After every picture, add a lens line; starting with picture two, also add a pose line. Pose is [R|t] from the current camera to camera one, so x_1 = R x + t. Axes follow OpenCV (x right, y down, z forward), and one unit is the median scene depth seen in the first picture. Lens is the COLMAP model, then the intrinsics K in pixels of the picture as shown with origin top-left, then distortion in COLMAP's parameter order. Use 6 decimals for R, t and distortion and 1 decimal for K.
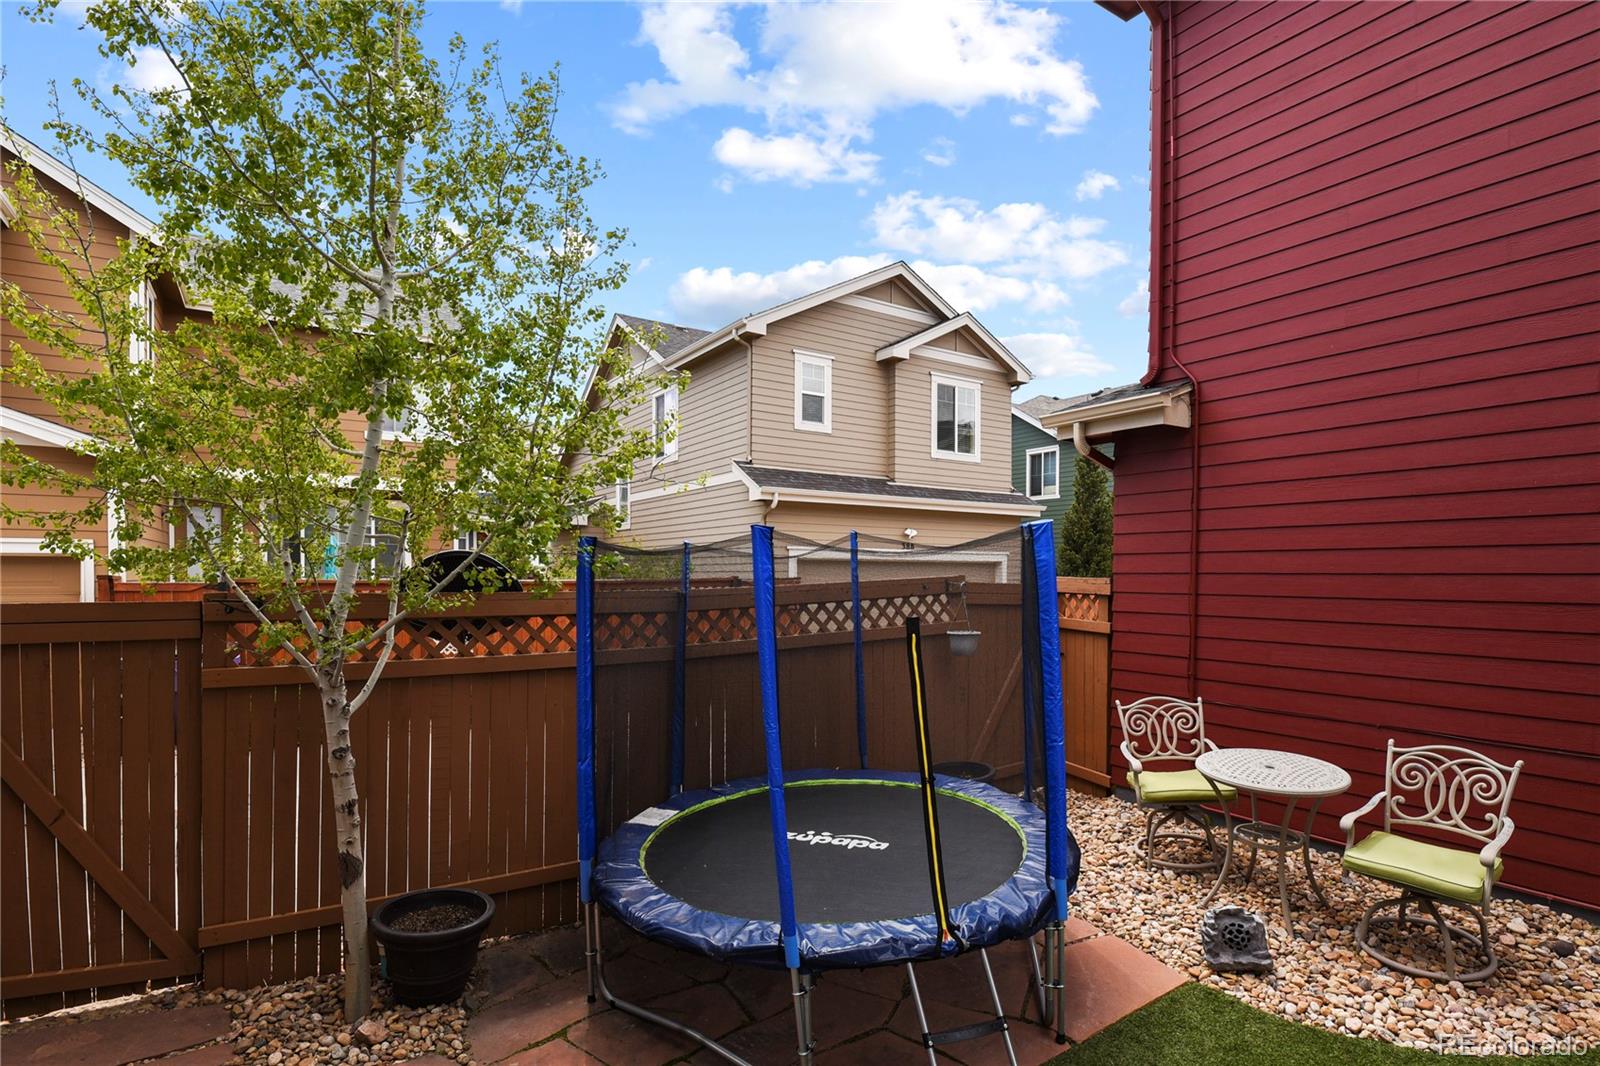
lens RADIAL K [[784.6, 0, 805.7], [0, 784.6, 543.8], [0, 0, 1]] dist [-0.015117, -0.005215]
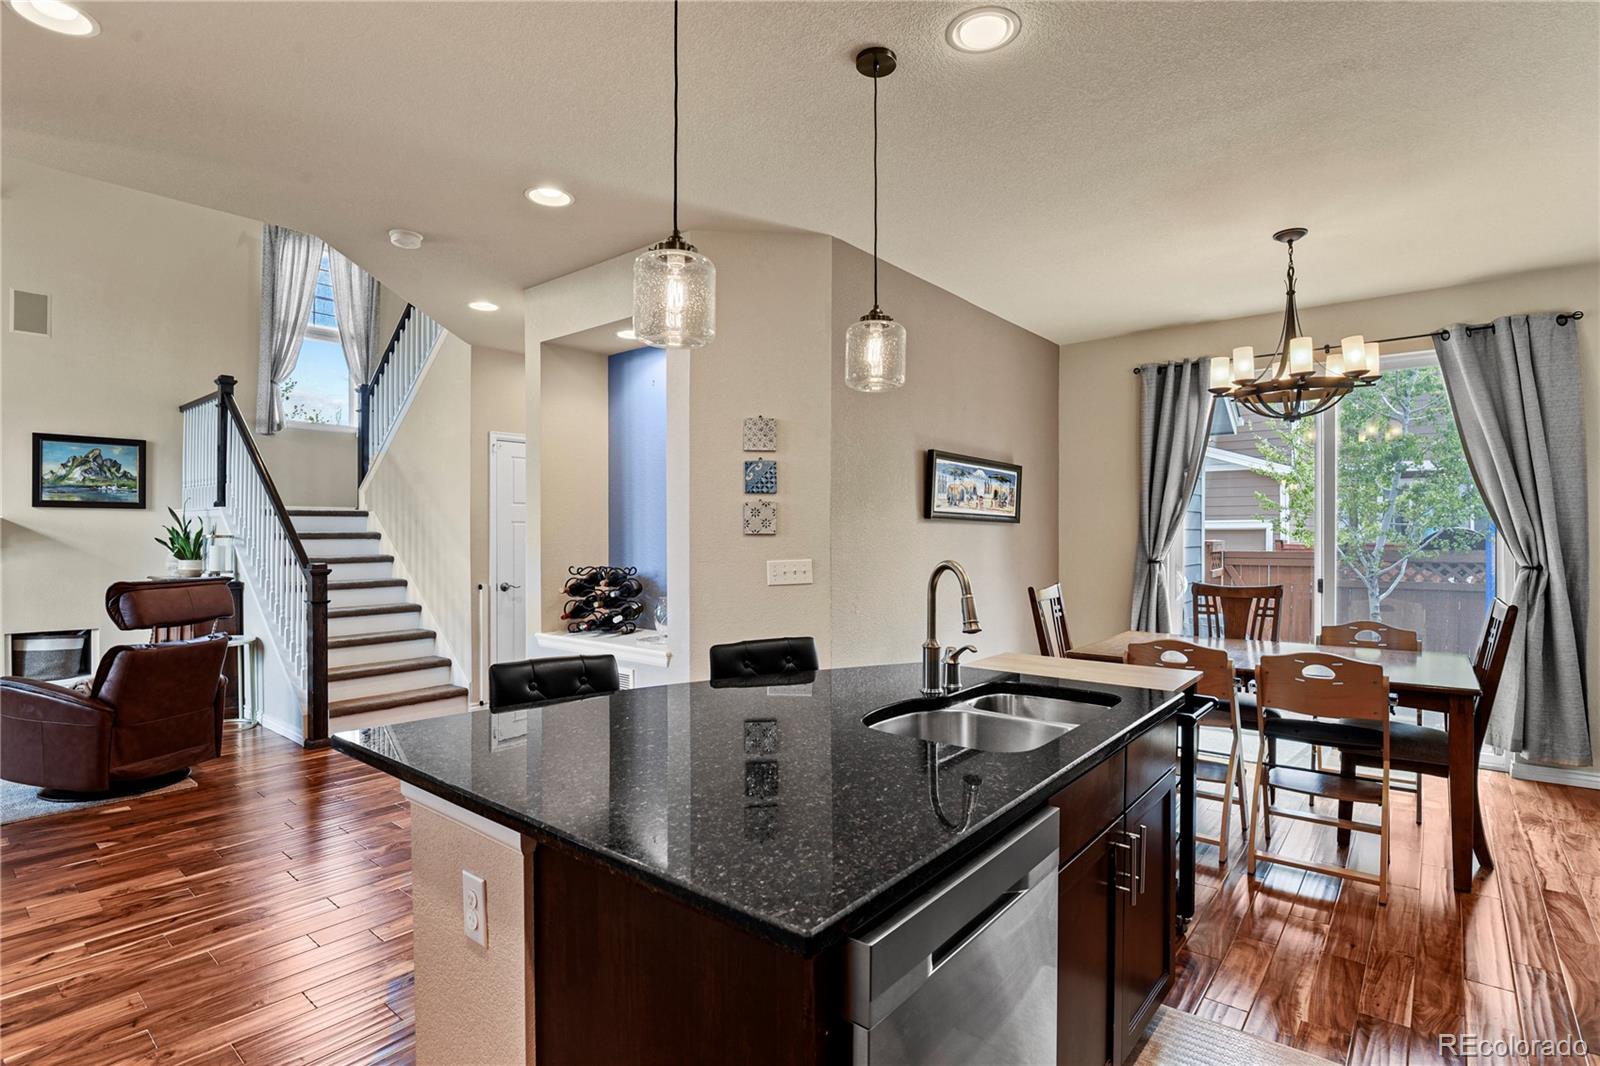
lens RADIAL K [[781.5, 0, 809.0], [0, 781.5, 533.6], [0, 0, 1]] dist [-0.013626, -0.006888]
pose [[0.302837, 0.000760, -0.953042, 0.918458], [0.039144, 0.999146, 0.013235, -0.068142], [0.952238, -0.041314, 0.302548, -1.103578]]
